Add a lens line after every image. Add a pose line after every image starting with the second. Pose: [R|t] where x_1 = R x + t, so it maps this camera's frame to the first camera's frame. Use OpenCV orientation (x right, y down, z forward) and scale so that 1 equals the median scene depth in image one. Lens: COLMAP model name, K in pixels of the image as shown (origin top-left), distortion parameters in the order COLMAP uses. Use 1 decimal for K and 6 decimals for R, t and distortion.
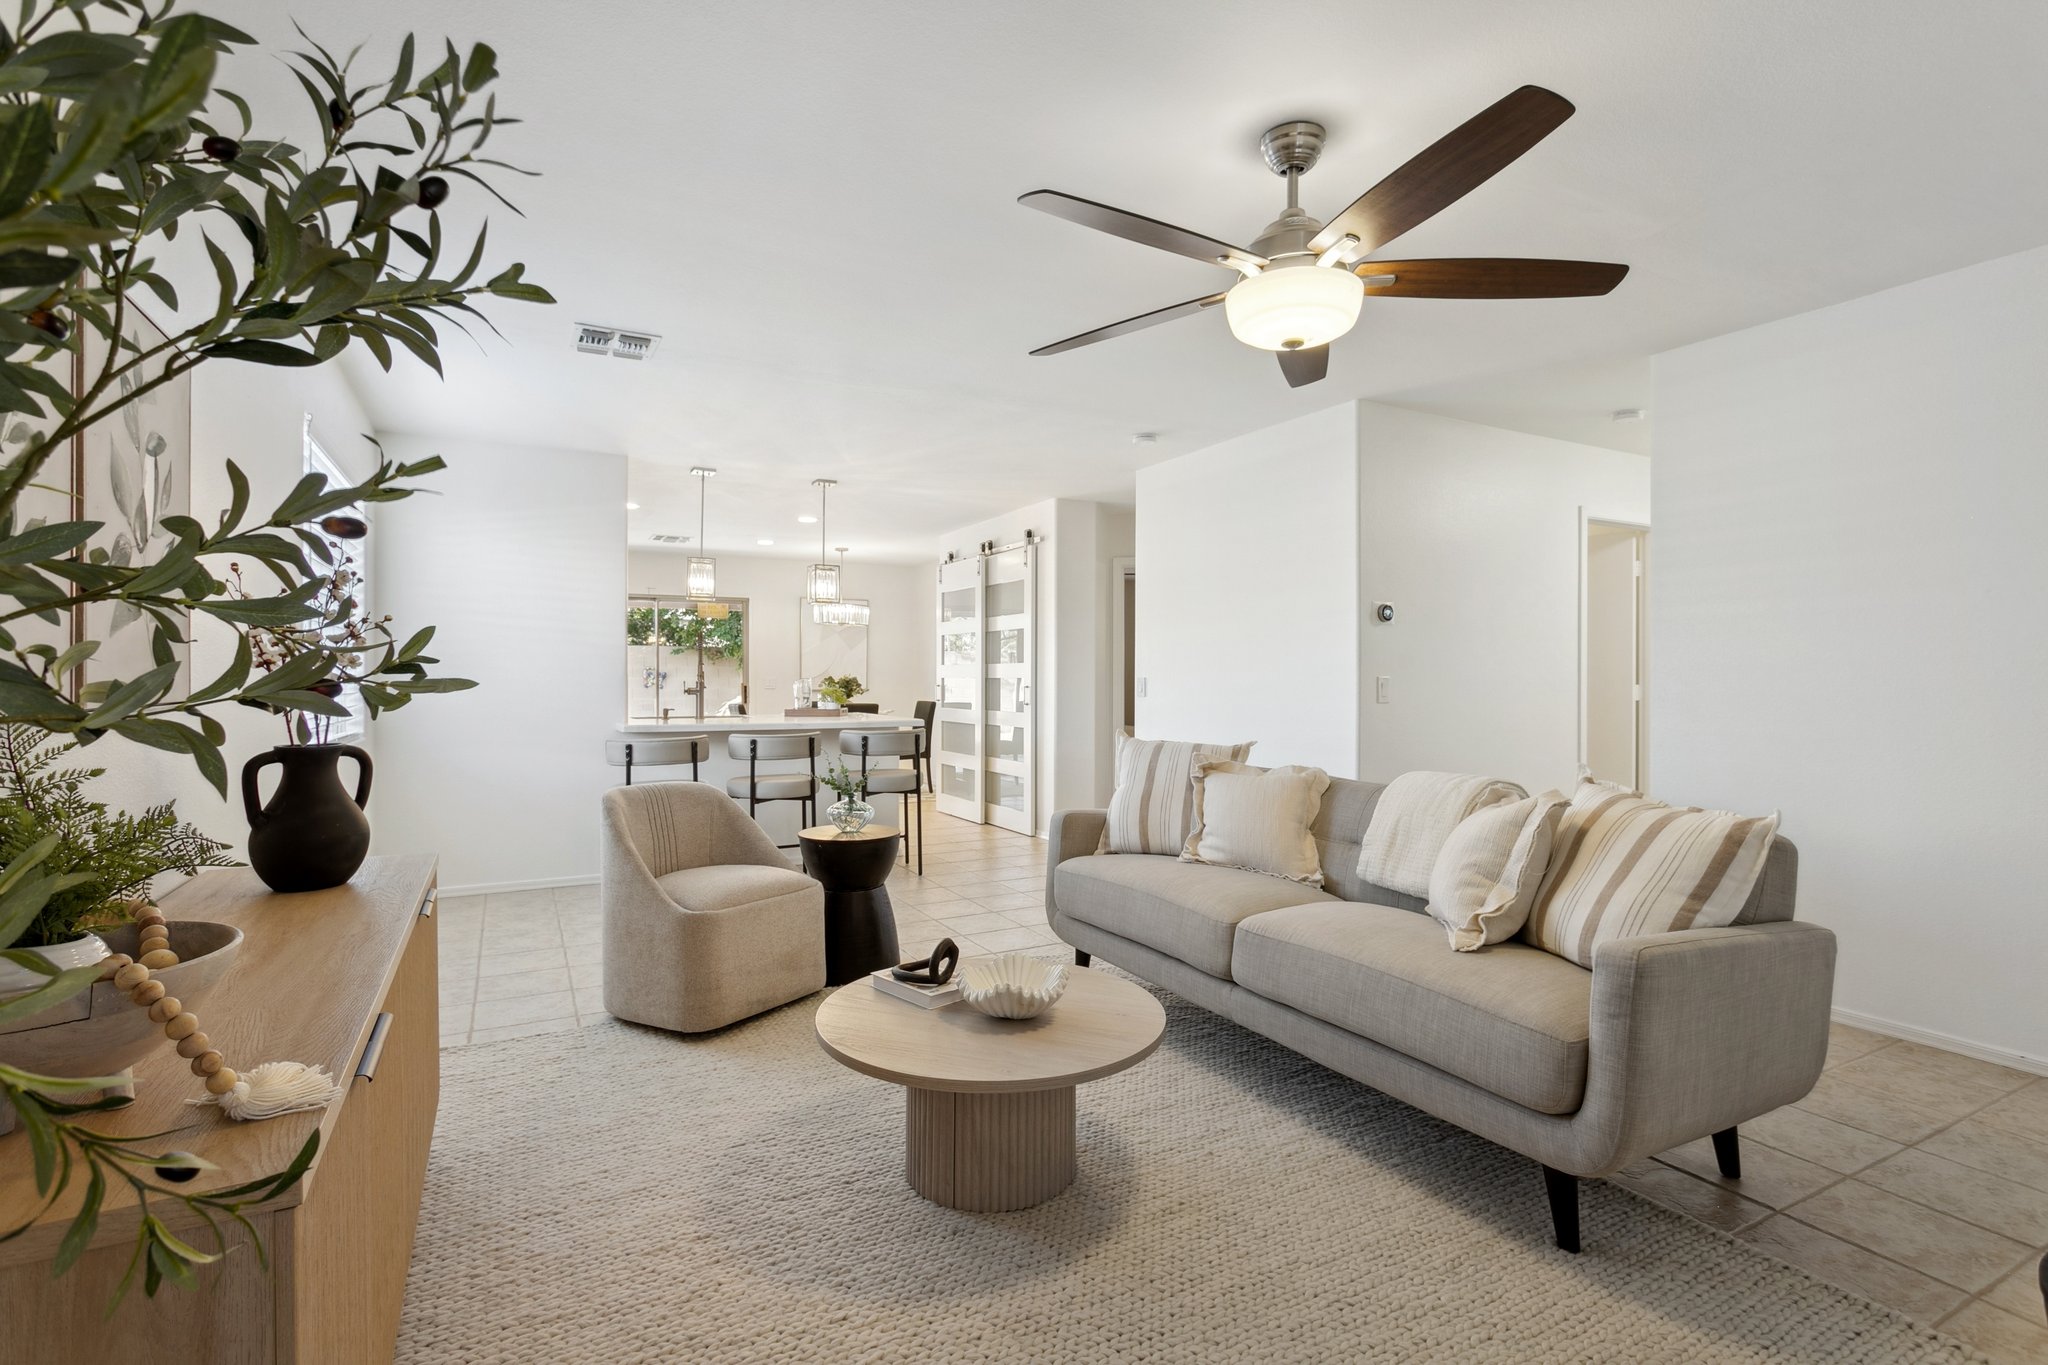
lens RADIAL K [[960.2, 0, 1035.9], [0, 960.2, 688.8], [0, 0, 1]] dist [0.001915, 0.000459]
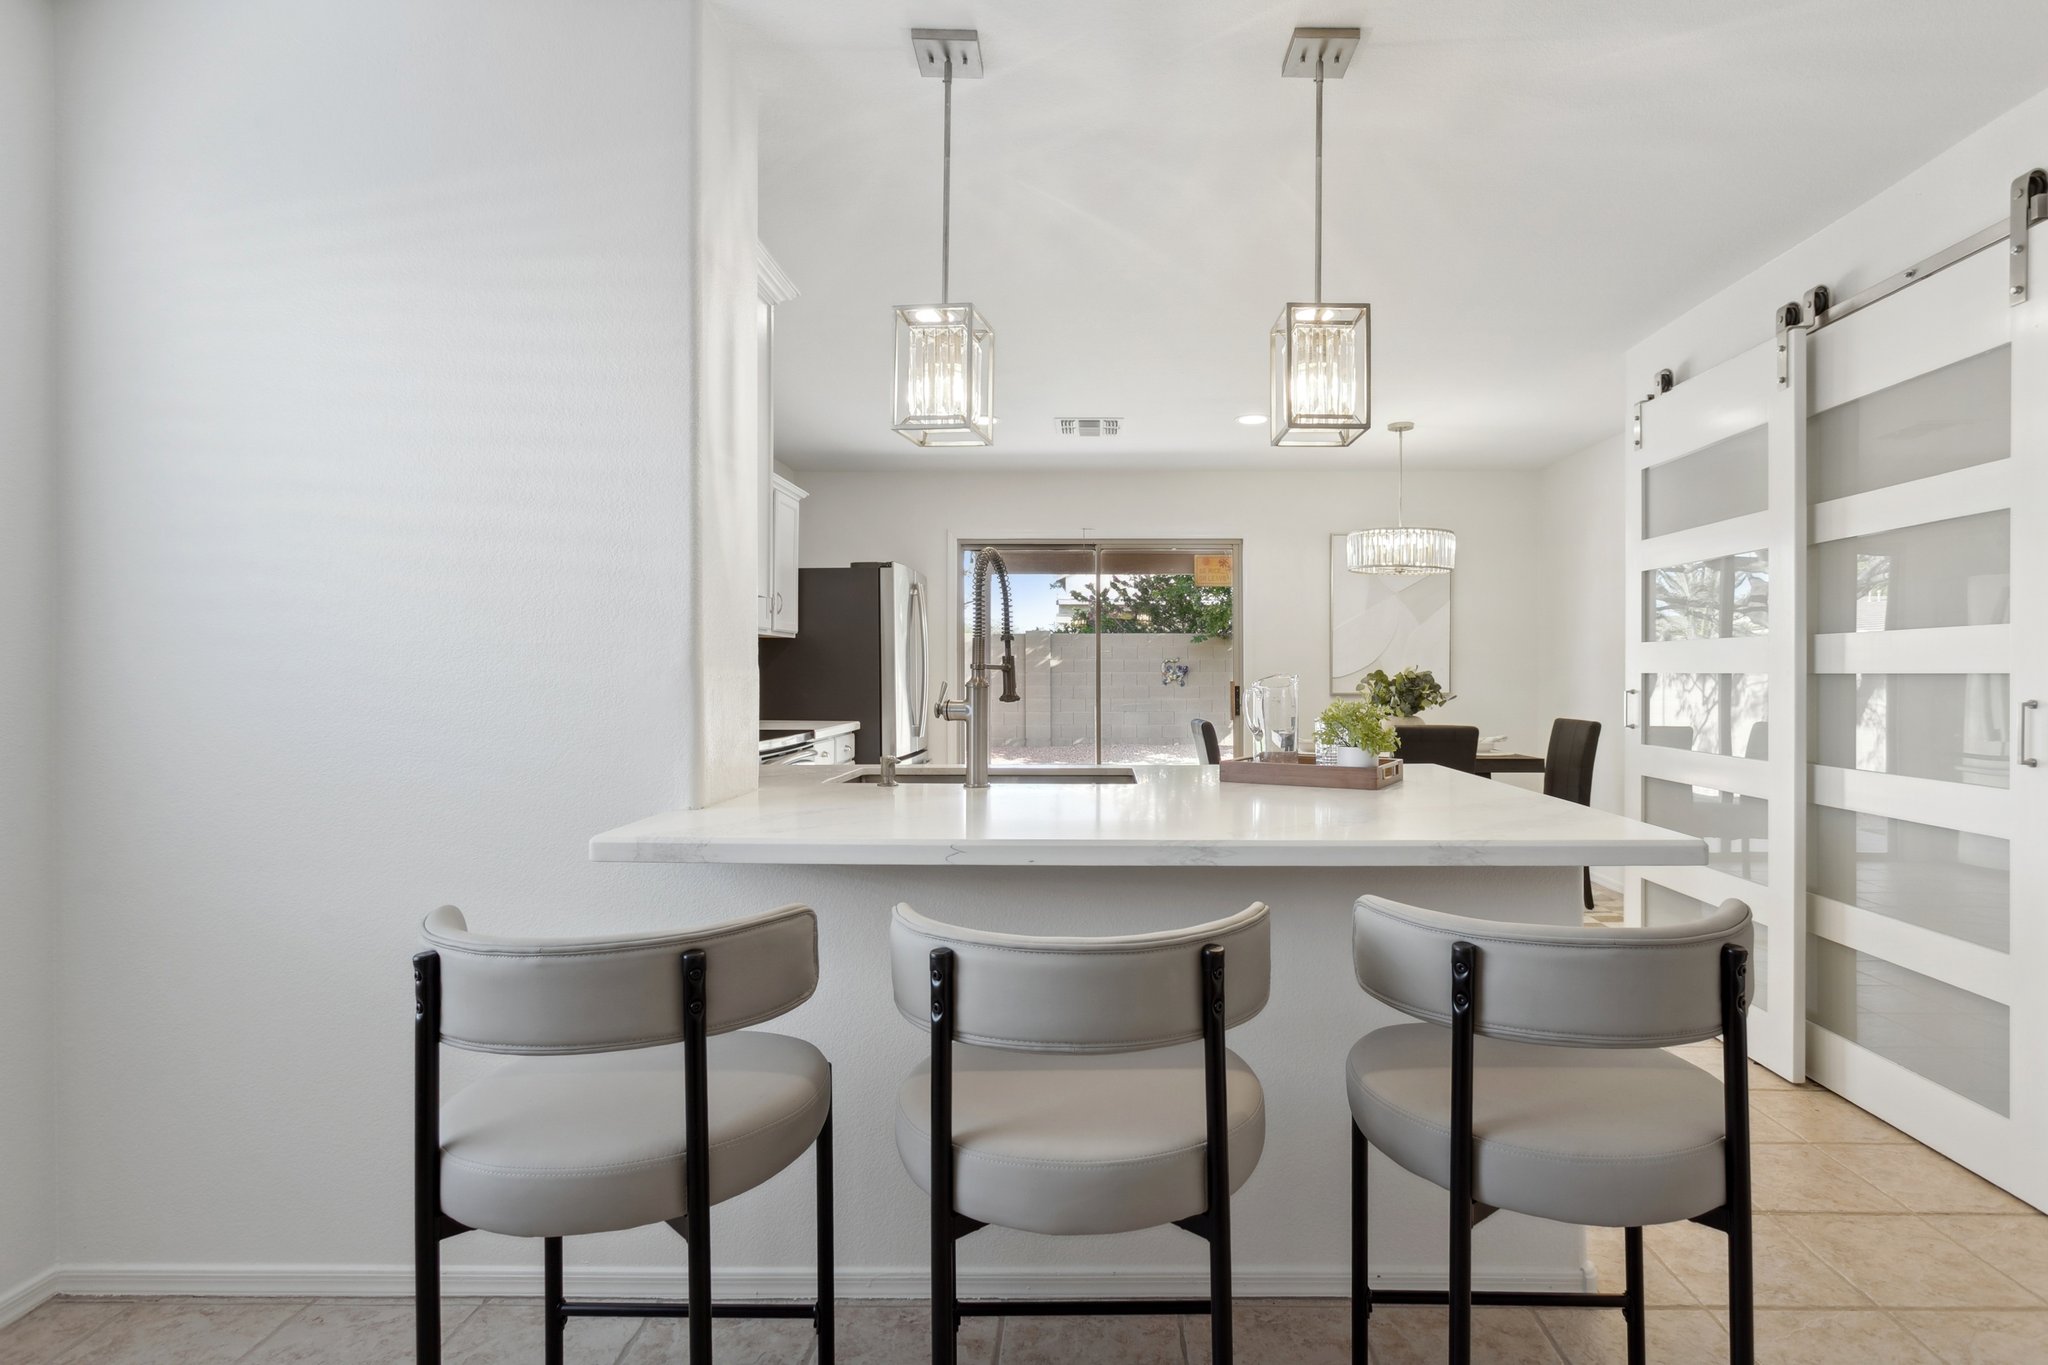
lens RADIAL K [[995.8, 0, 1071.2], [0, 995.8, 685.3], [0, 0, 1]] dist [-0.037362, -0.000010]
pose [[0.861463, 0.005597, -0.507789, -0.142586], [-0.005700, 0.999983, 0.001352, -0.007799], [0.507788, 0.001730, 0.861480, 0.764464]]
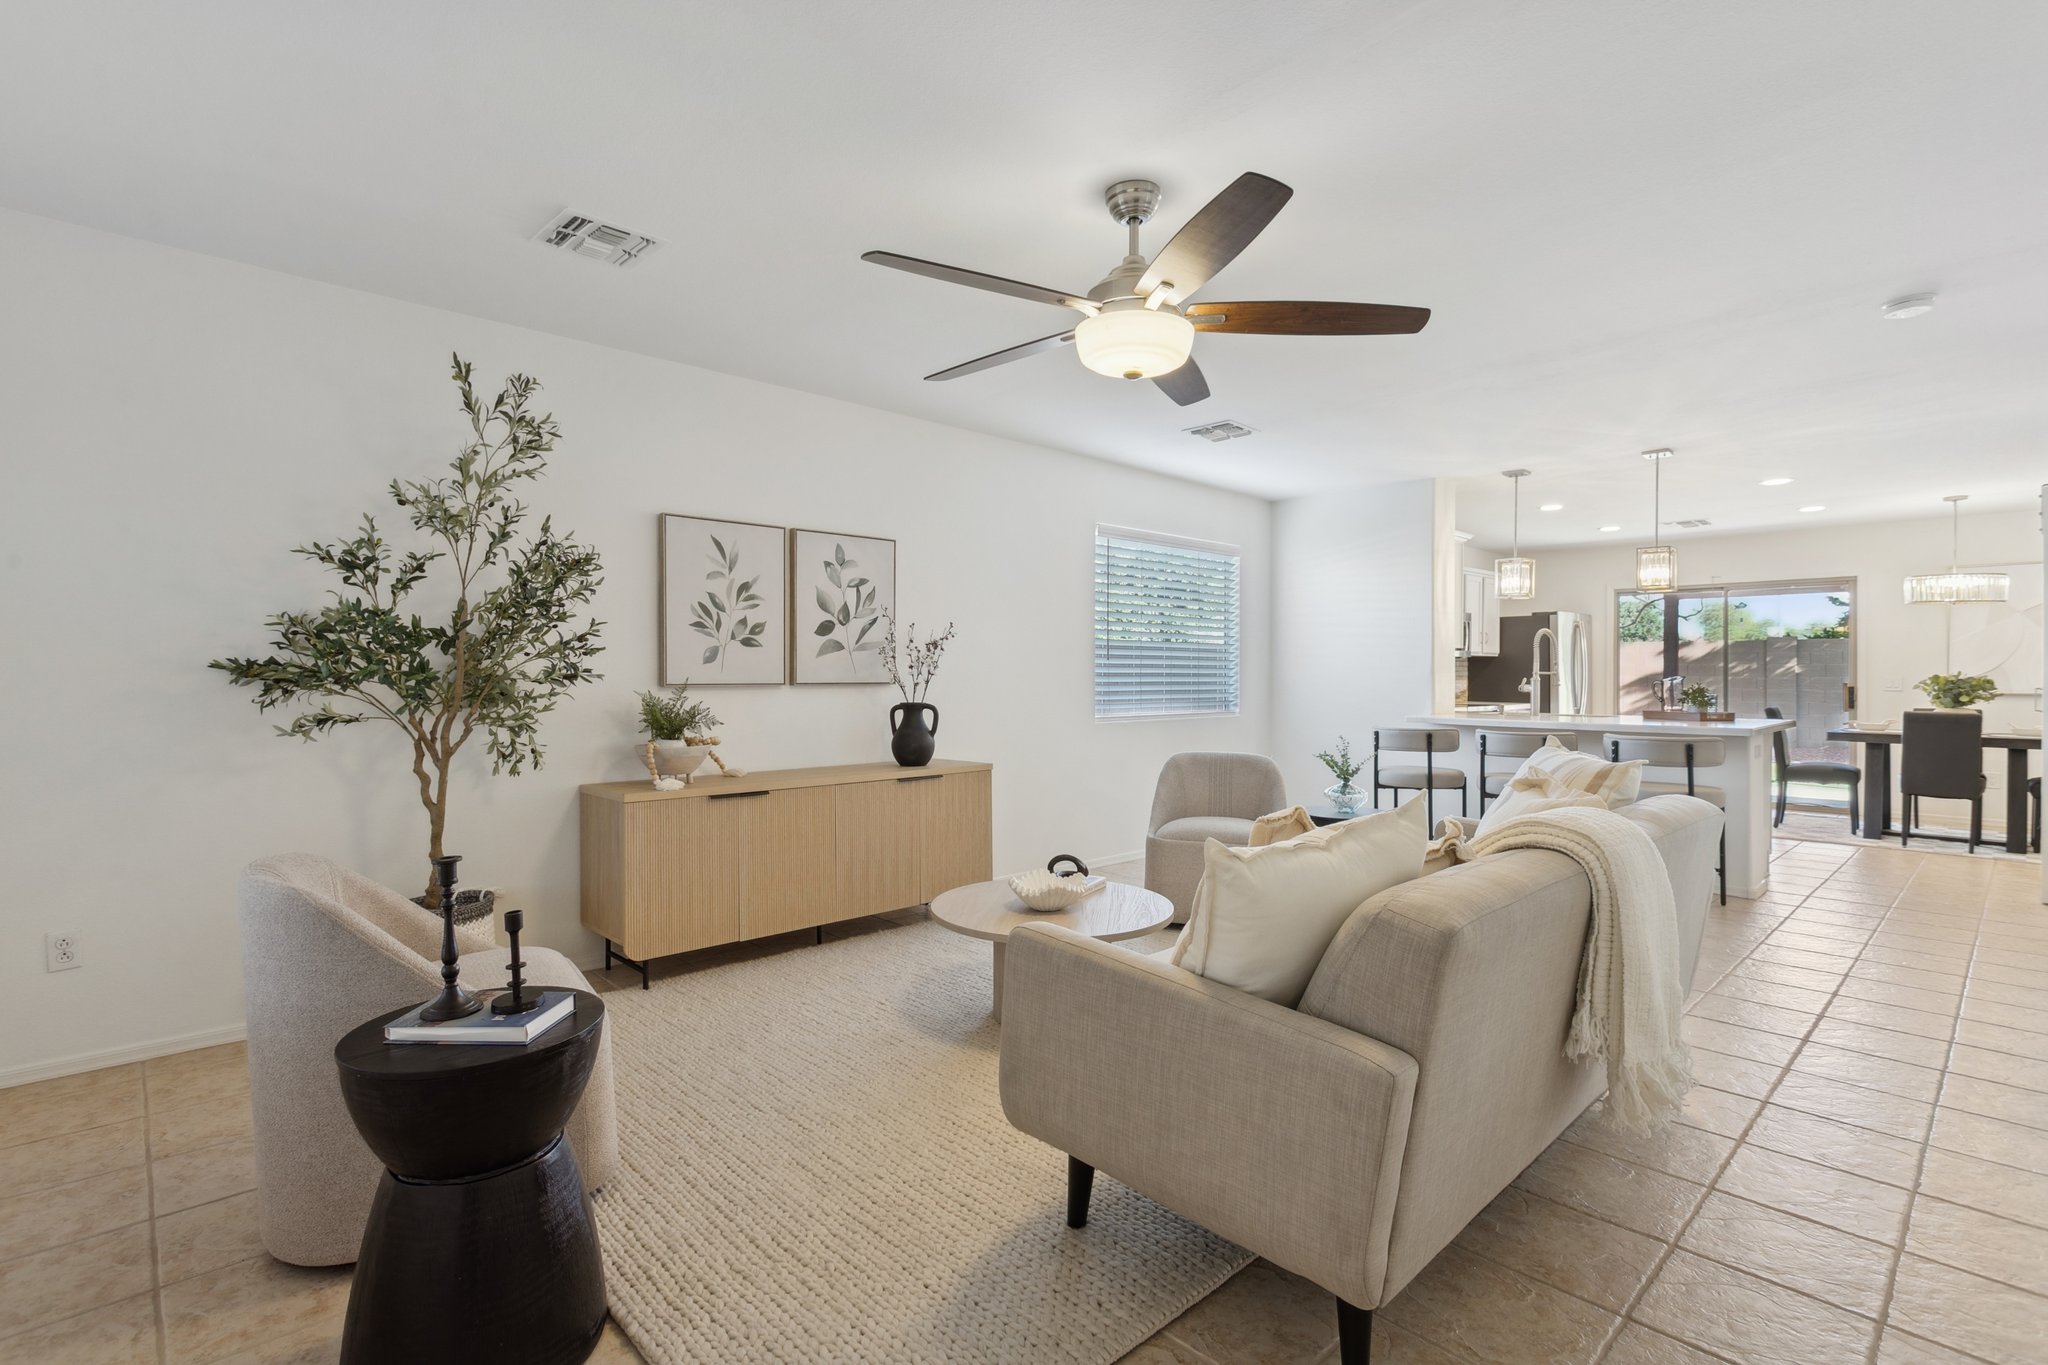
lens RADIAL K [[958.1, 0, 1021.4], [0, 958.1, 672.0], [0, 0, 1]] dist [-0.003727, -0.000096]
pose [[0.248545, -0.003603, -0.968614, 0.542402], [-0.013326, 0.999886, -0.007139, -0.000835], [0.968529, 0.014682, 0.248469, 0.243804]]
